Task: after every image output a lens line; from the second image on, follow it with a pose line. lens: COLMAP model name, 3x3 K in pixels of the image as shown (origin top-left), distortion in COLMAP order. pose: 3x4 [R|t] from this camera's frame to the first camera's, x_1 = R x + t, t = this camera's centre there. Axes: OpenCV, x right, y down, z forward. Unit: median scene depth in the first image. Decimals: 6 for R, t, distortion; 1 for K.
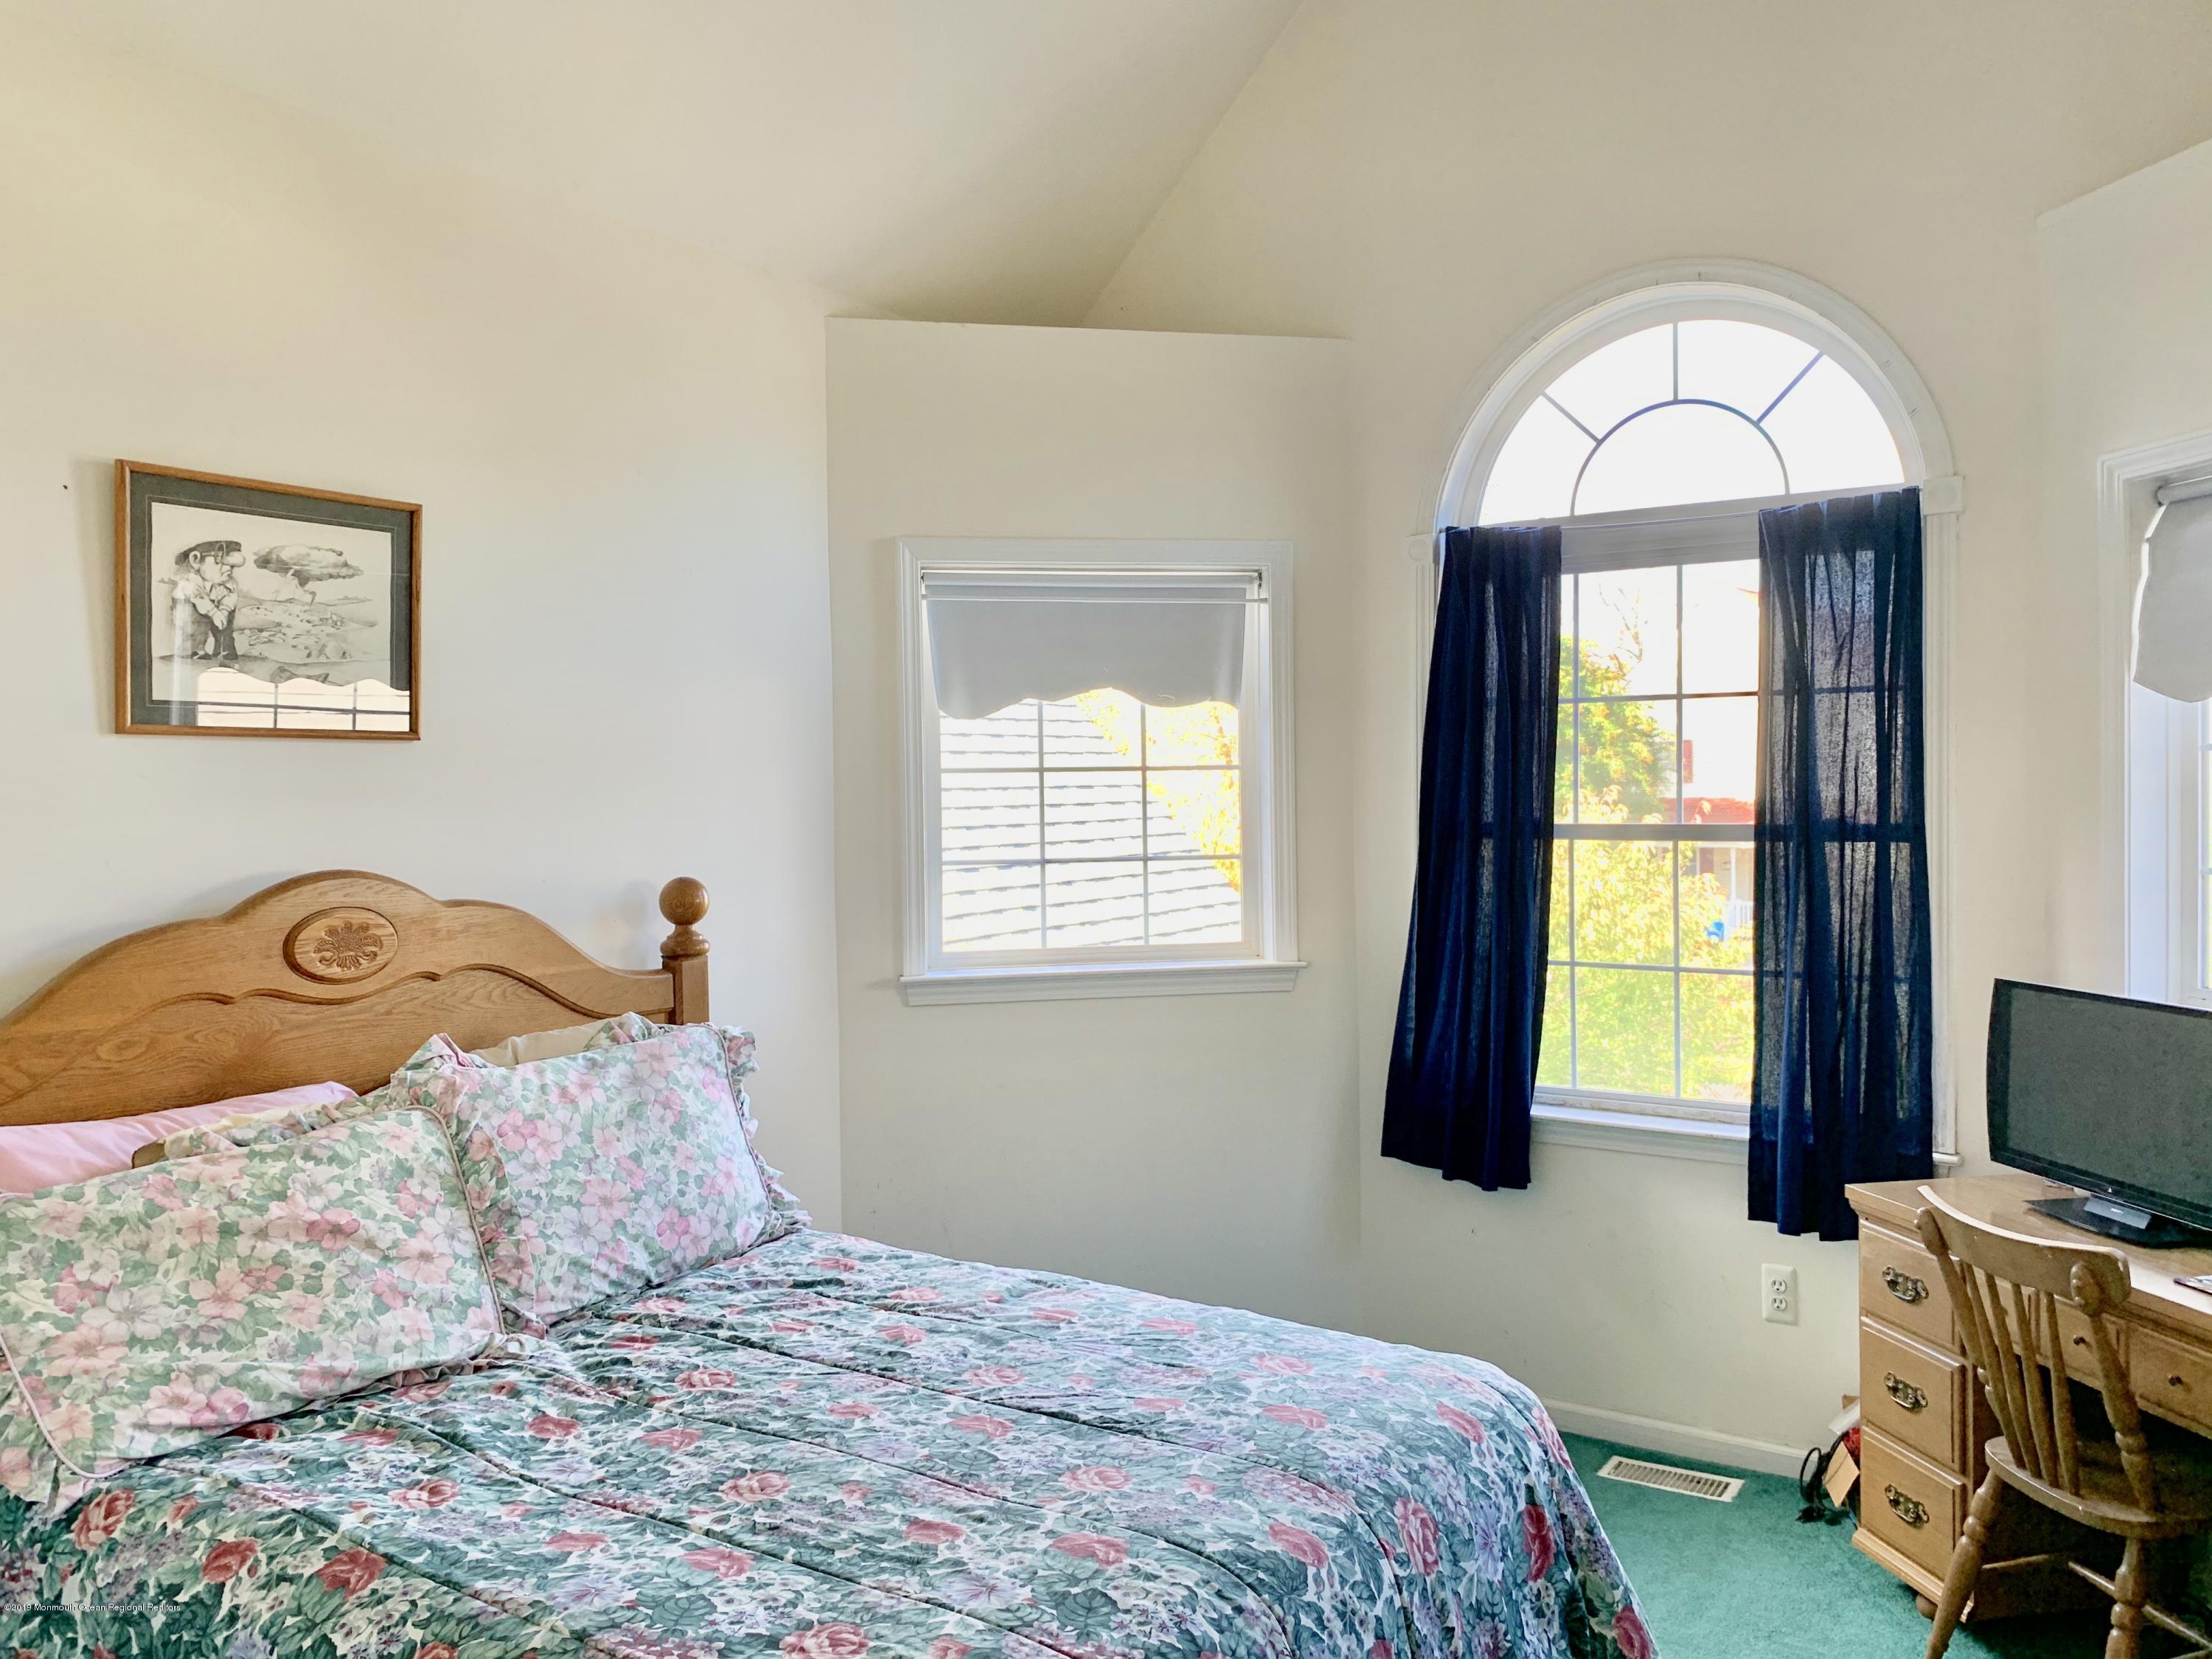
lens RADIAL K [[1744.6, 0, 1073.8], [0, 1744.6, 827.8], [0, 0, 1]] dist [0.077011, -0.084350]
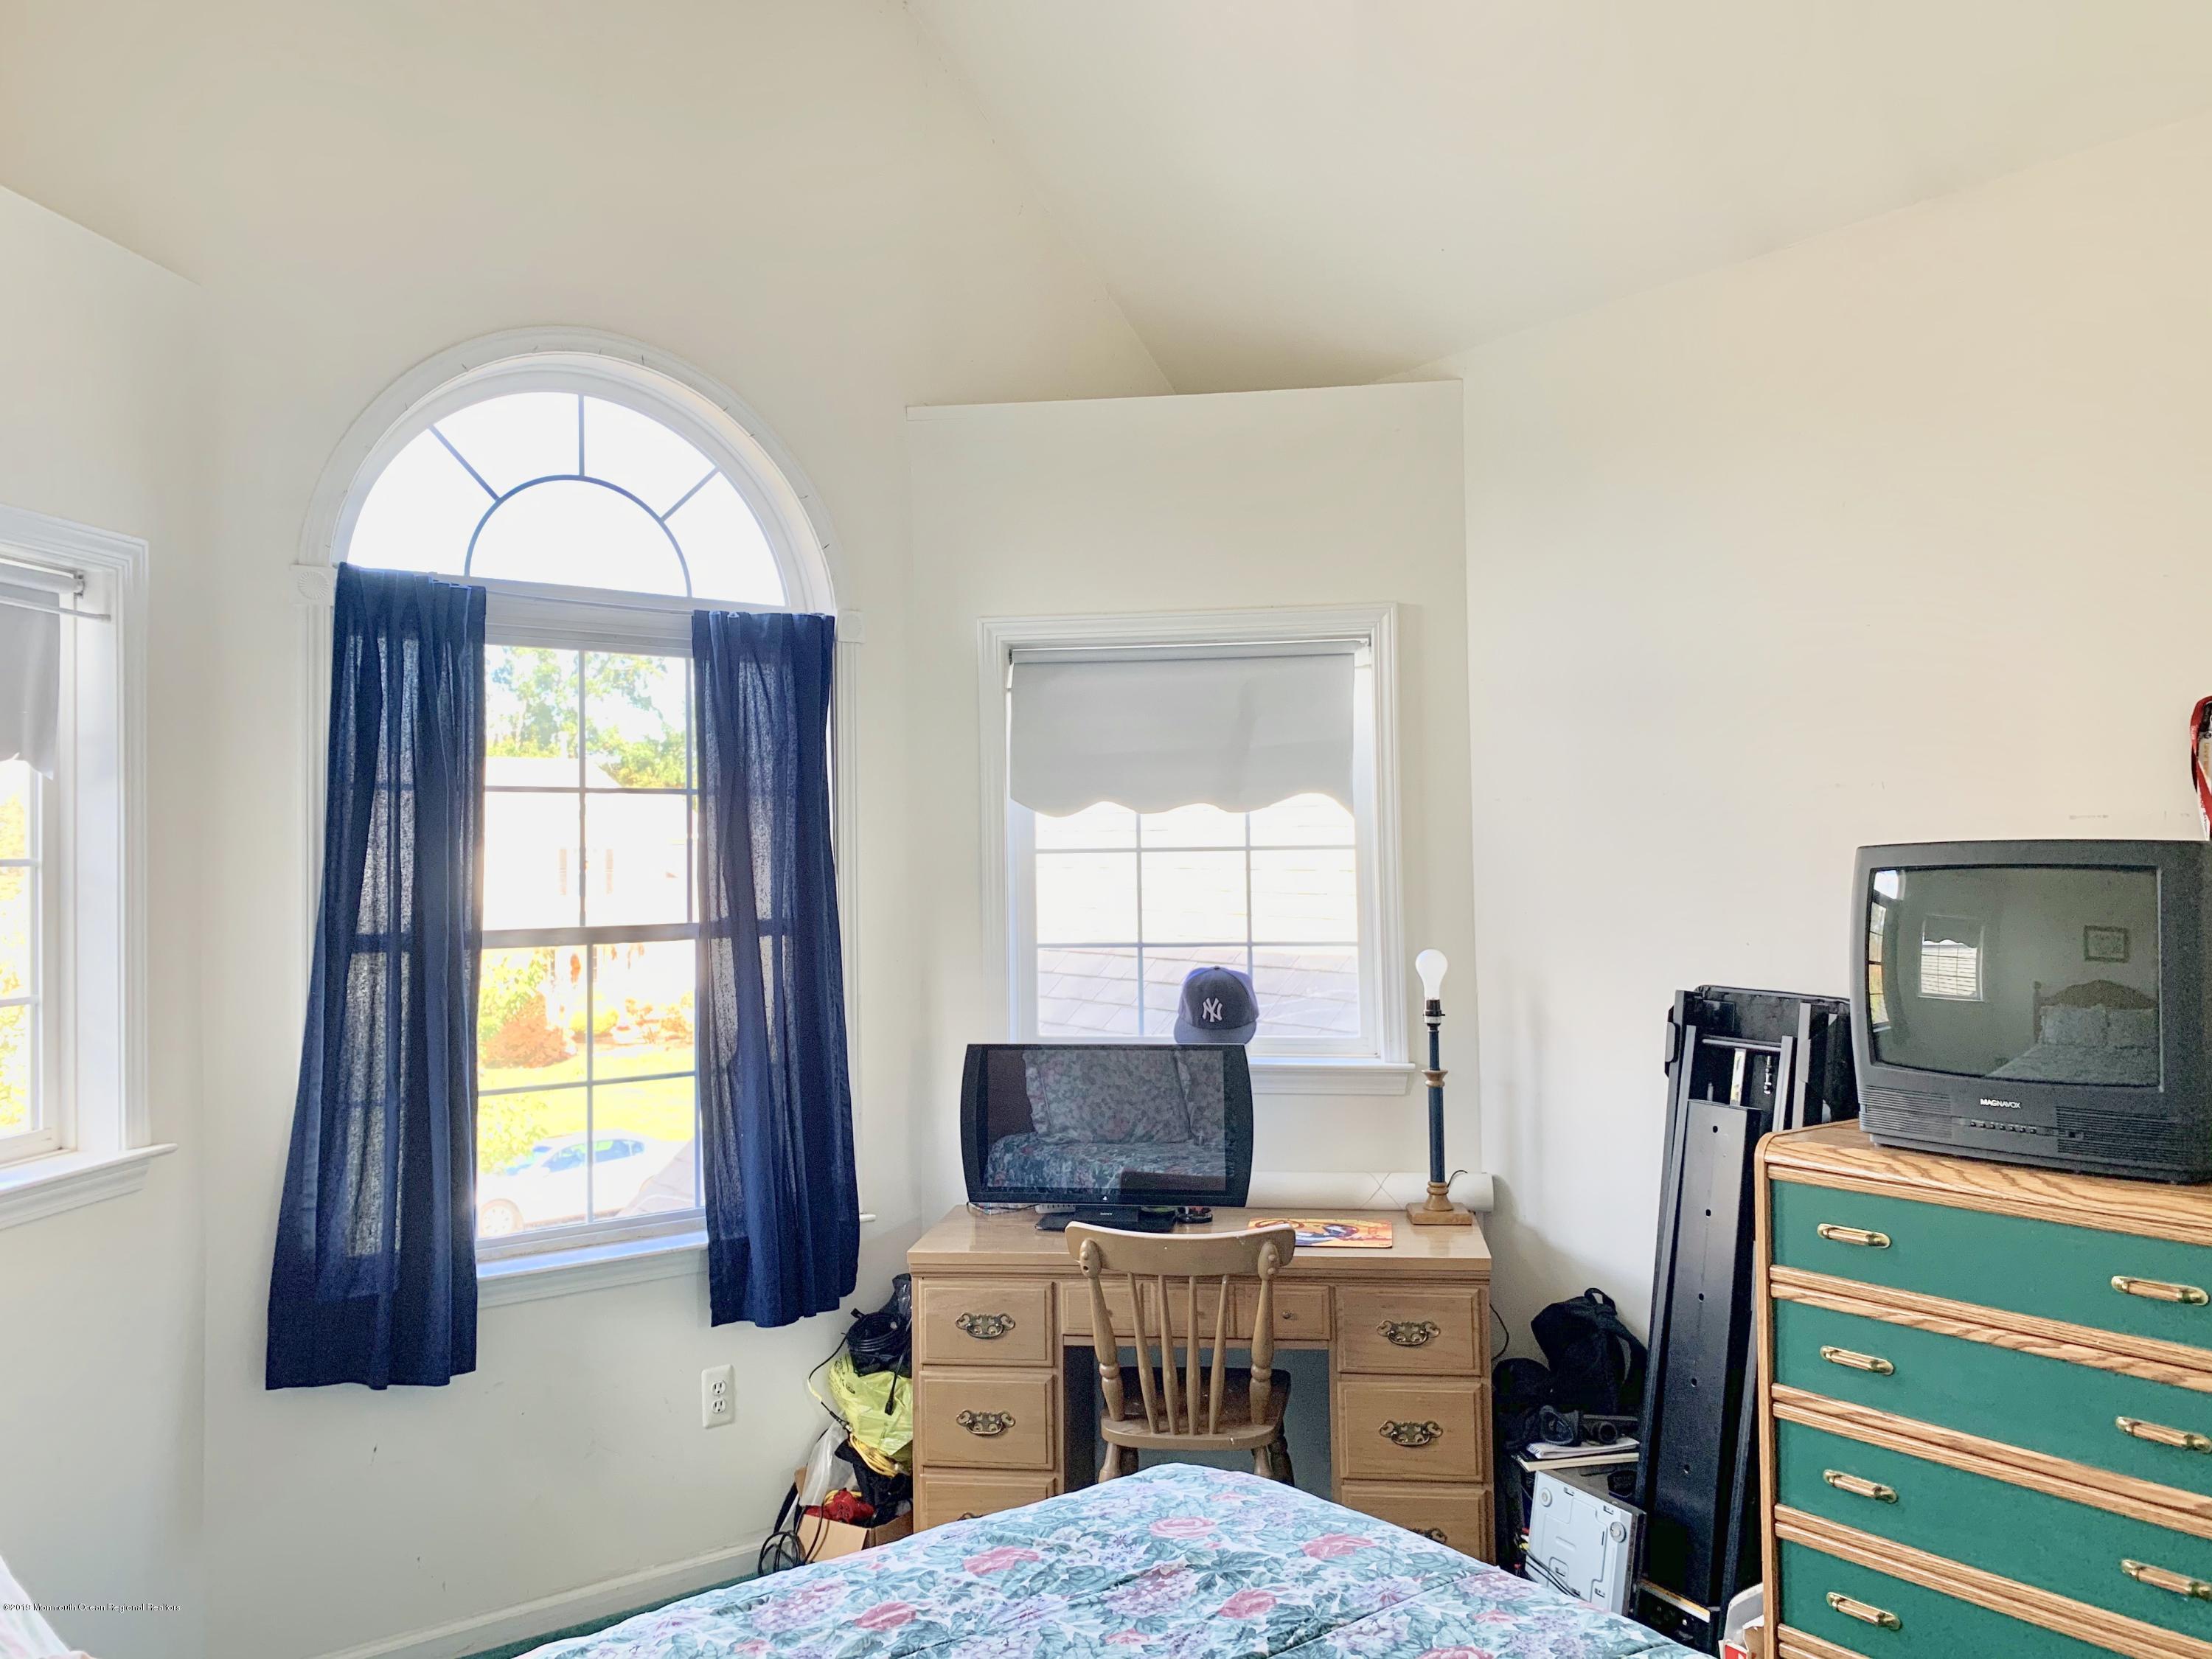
lens RADIAL K [[1744.6, 0, 1073.8], [0, 1744.6, 827.8], [0, 0, 1]] dist [0.077011, -0.084350]
pose [[0.303738, 0.028913, 0.952317, -0.480282], [0.034591, 0.998546, -0.041350, -0.007045], [-0.952127, 0.045501, 0.302296, 0.487166]]
